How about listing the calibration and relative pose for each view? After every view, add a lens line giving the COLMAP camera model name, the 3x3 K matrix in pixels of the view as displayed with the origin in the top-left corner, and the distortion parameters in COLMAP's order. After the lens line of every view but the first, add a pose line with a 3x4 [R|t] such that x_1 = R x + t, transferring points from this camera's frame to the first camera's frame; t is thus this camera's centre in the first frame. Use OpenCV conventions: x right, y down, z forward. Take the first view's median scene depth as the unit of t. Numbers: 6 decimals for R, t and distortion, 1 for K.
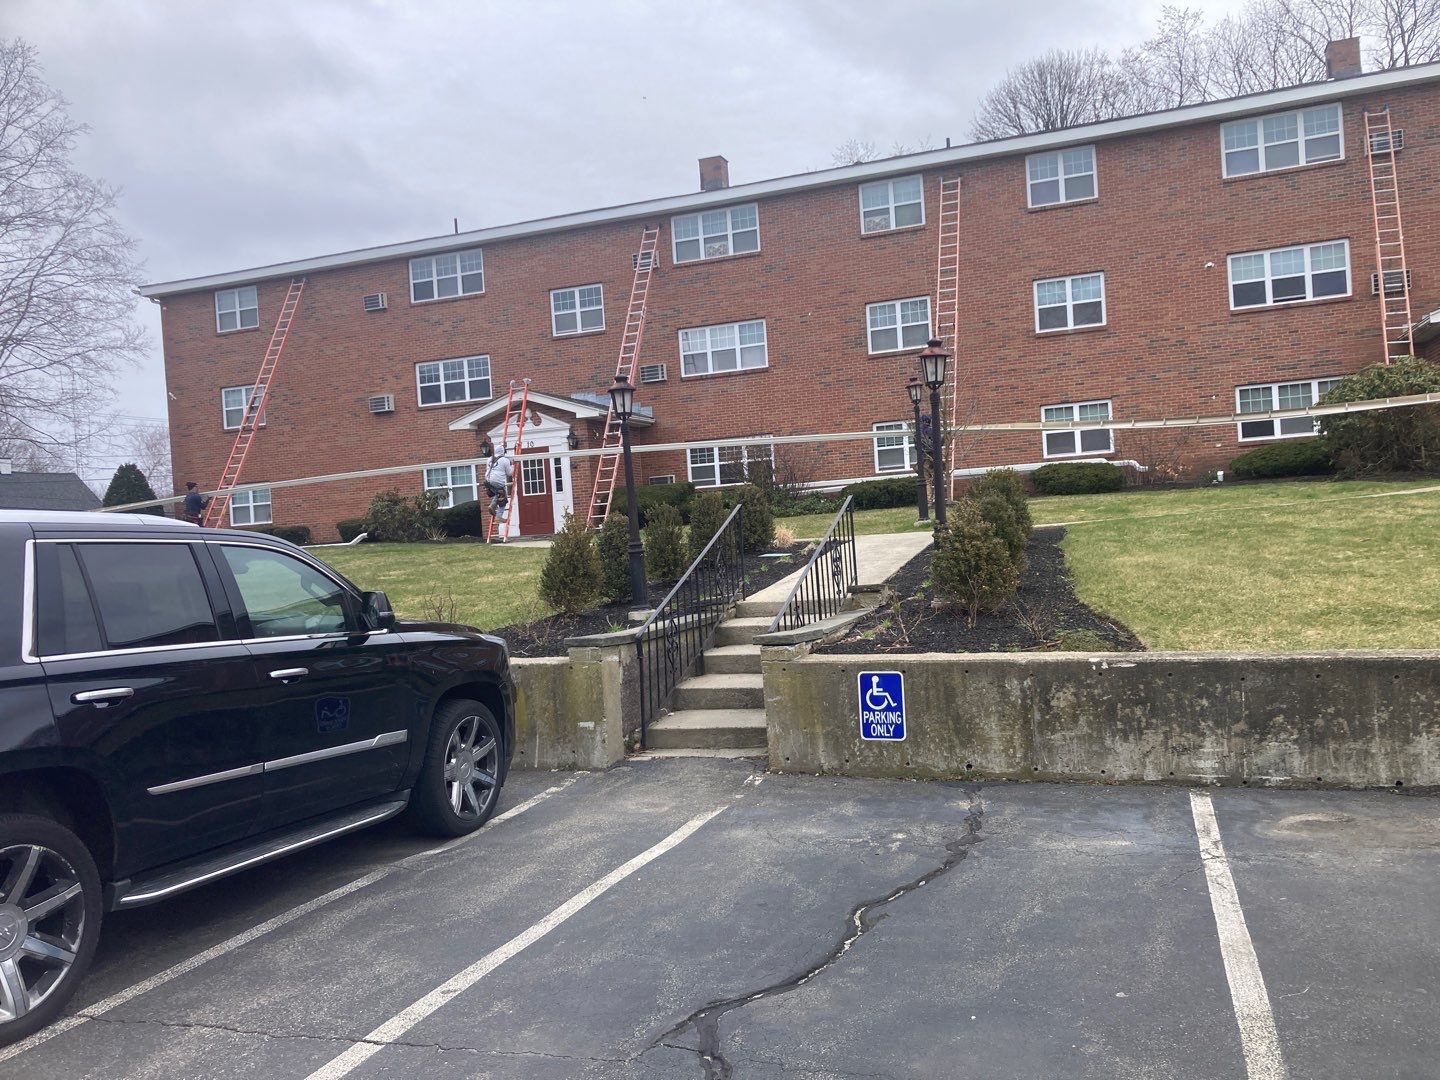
lens RADIAL K [[1177.5, 0, 749.4], [0, 1177.5, 546.9], [0, 0, 1]] dist [0.049303, -0.048885]
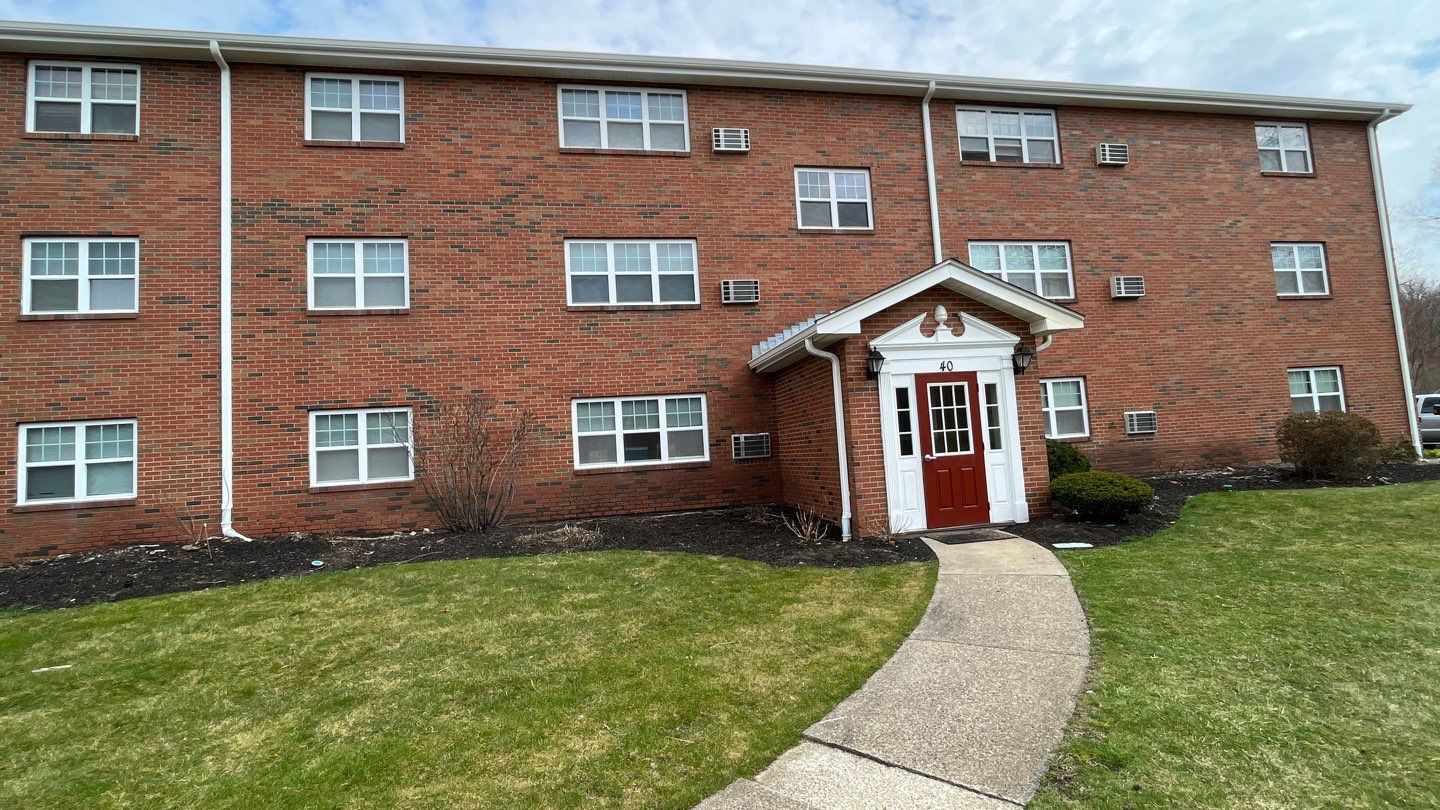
lens RADIAL K [[566.7, 0, 690.1], [0, 566.7, 389.2], [0, 0, 1]] dist [-0.007008, -0.000267]
pose [[0.876047, 0.060906, 0.478364, 0.288251], [0.001358, 0.991676, -0.128748, -0.091365], [-0.482224, 0.113438, 0.868673, 0.612693]]
